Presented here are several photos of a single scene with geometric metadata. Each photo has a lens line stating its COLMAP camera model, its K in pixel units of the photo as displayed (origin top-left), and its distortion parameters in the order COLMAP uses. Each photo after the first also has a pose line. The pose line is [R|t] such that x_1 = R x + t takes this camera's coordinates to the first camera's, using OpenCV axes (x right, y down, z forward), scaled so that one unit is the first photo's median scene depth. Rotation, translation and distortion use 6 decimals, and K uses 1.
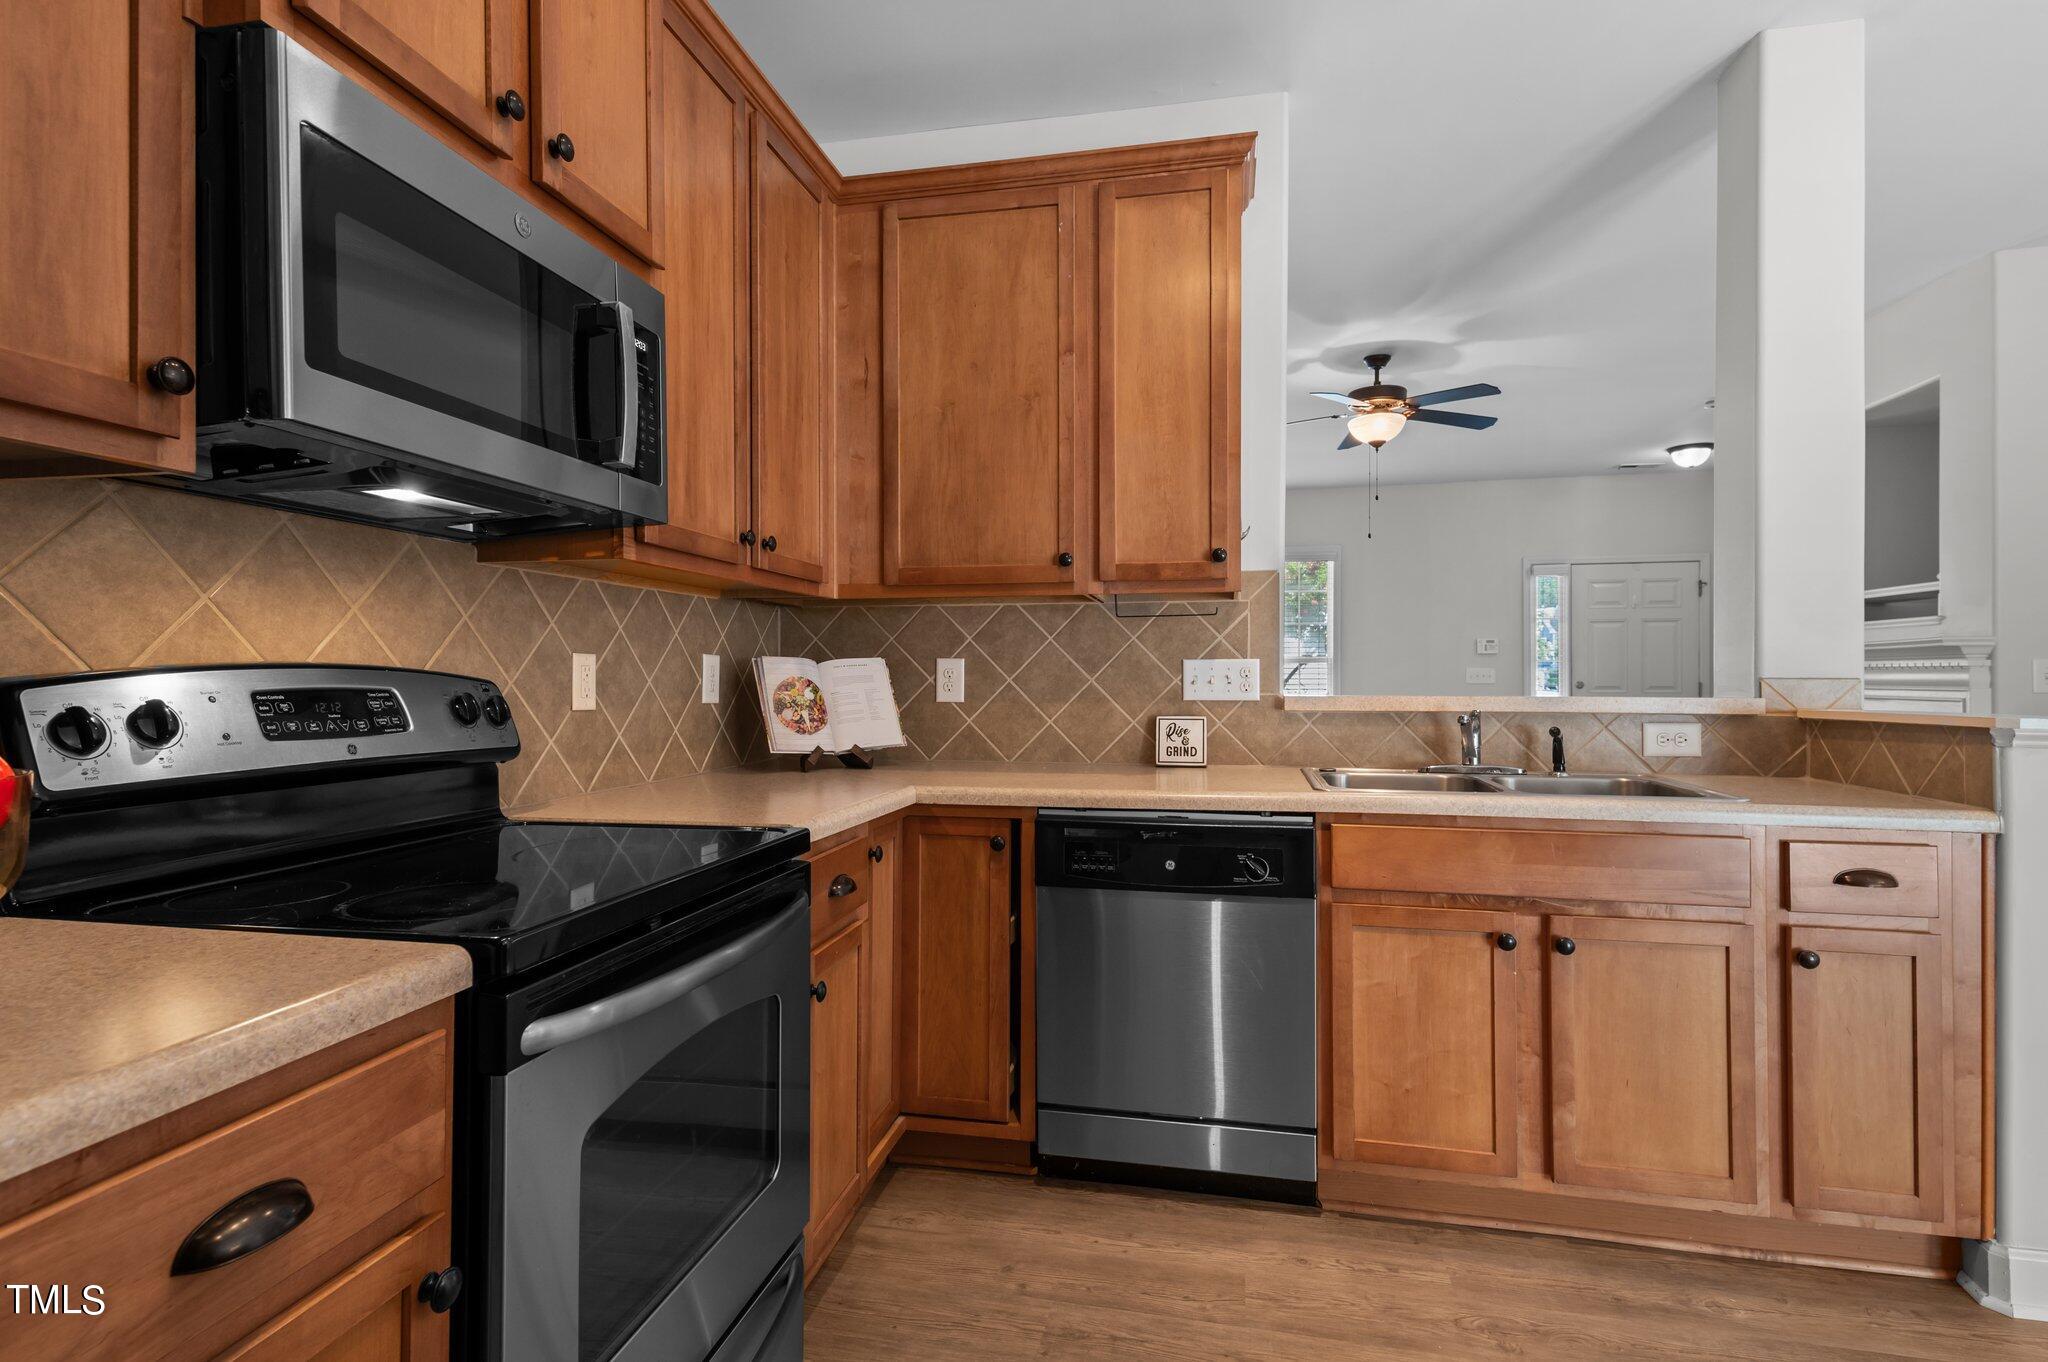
lens RADIAL K [[1026.5, 0, 1016.6], [0, 1026.5, 677.3], [0, 0, 1]] dist [0.017347, 0.000673]
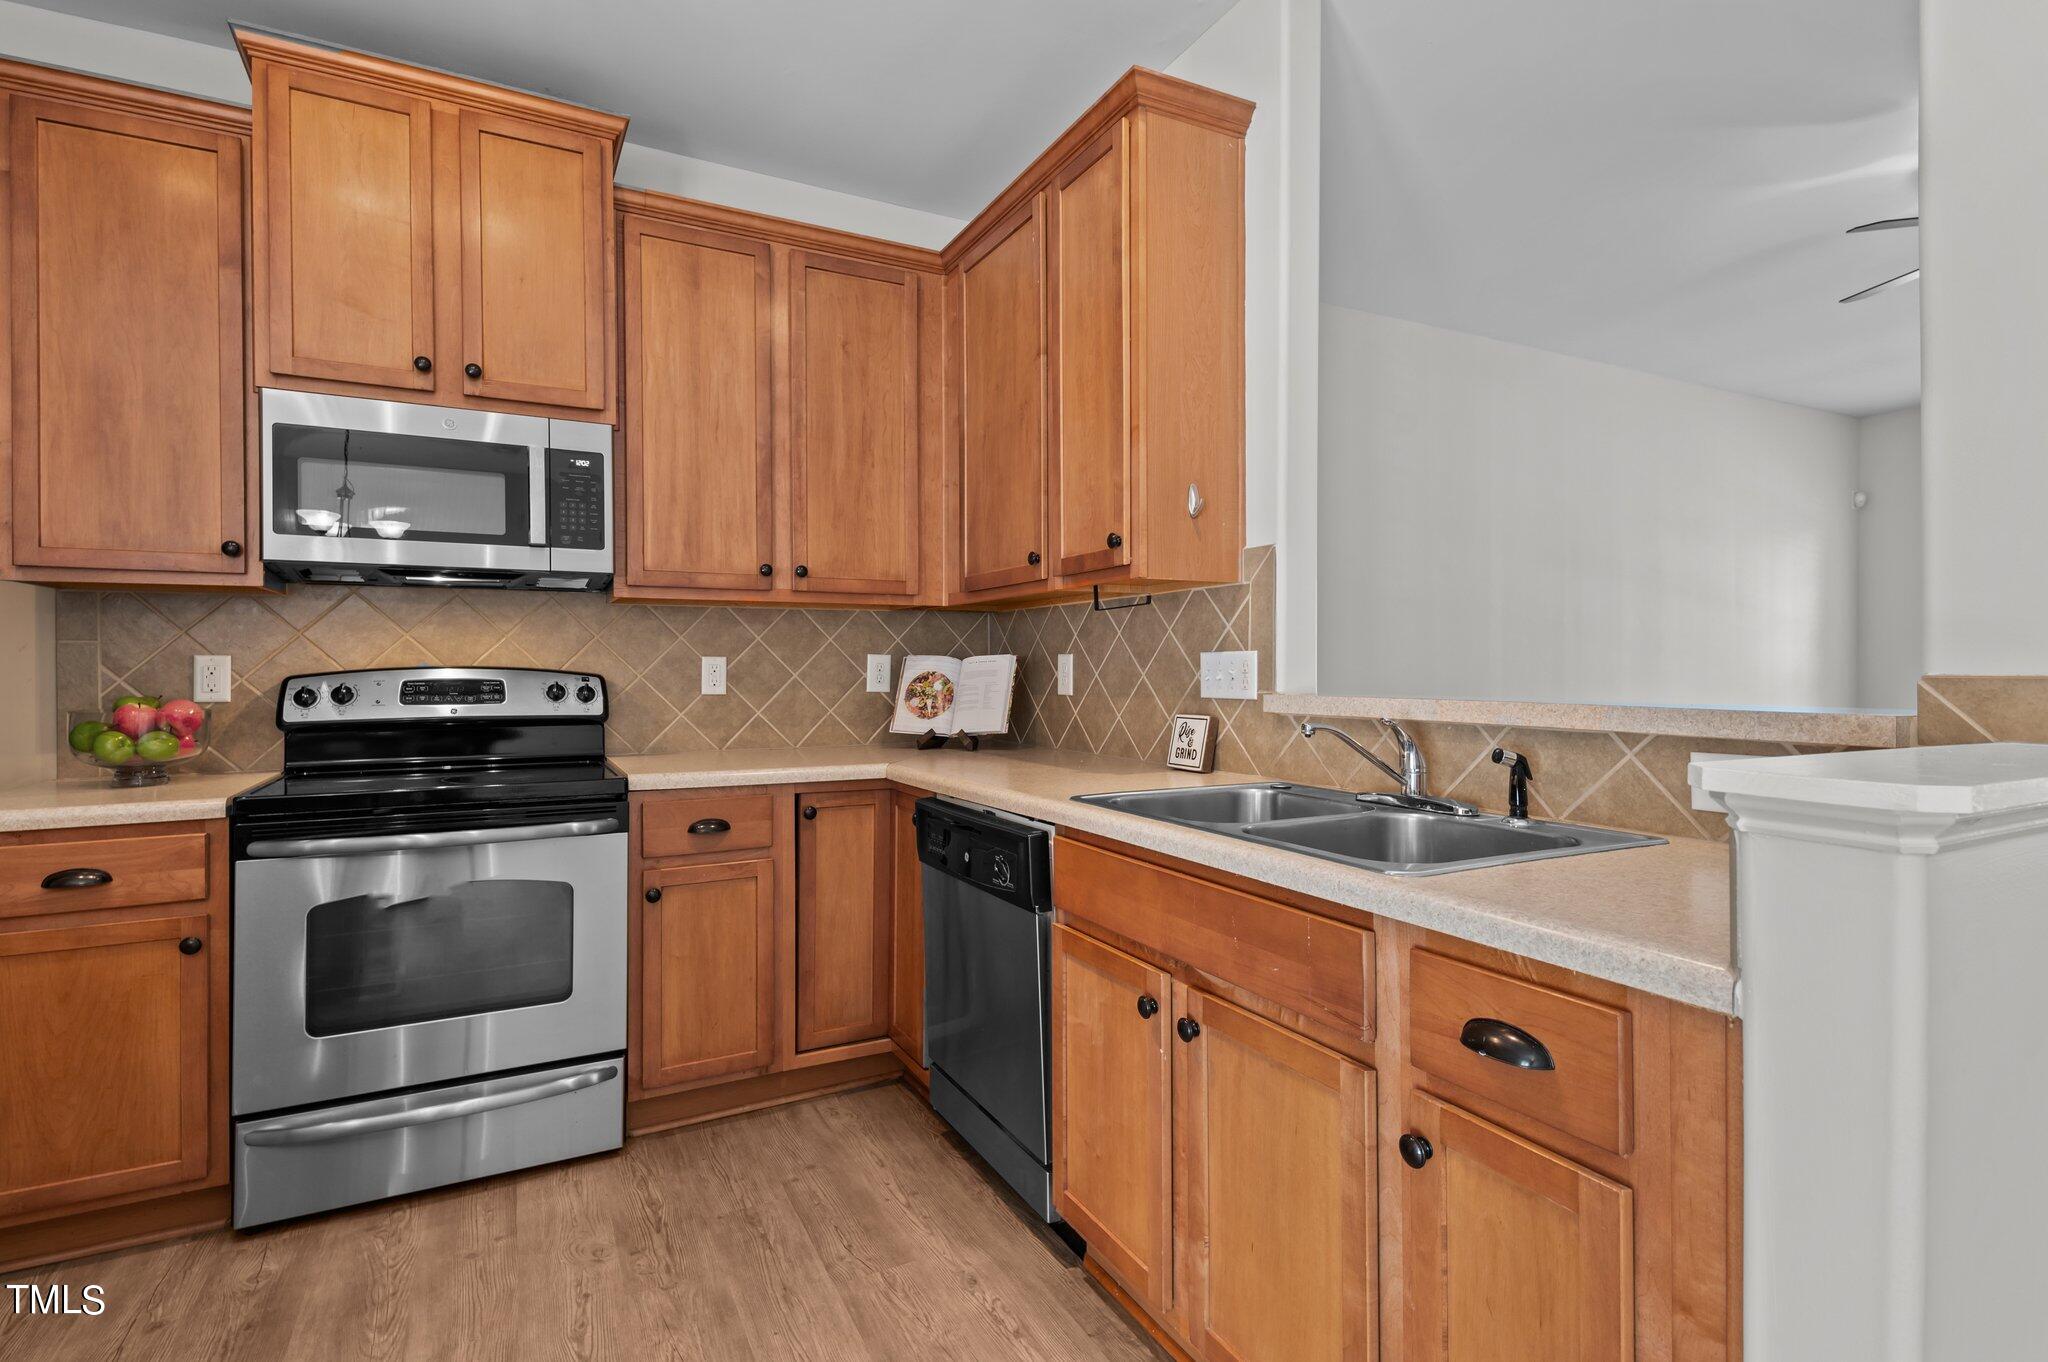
lens RADIAL K [[989.5, 0, 1025.0], [0, 989.5, 674.5], [0, 0, 1]] dist [0.016023, -0.000723]
pose [[0.638450, 0.003435, -0.769656, 0.829164], [0.001468, 0.999983, 0.005680, -0.003719], [0.769662, -0.004756, 0.638434, 0.366018]]
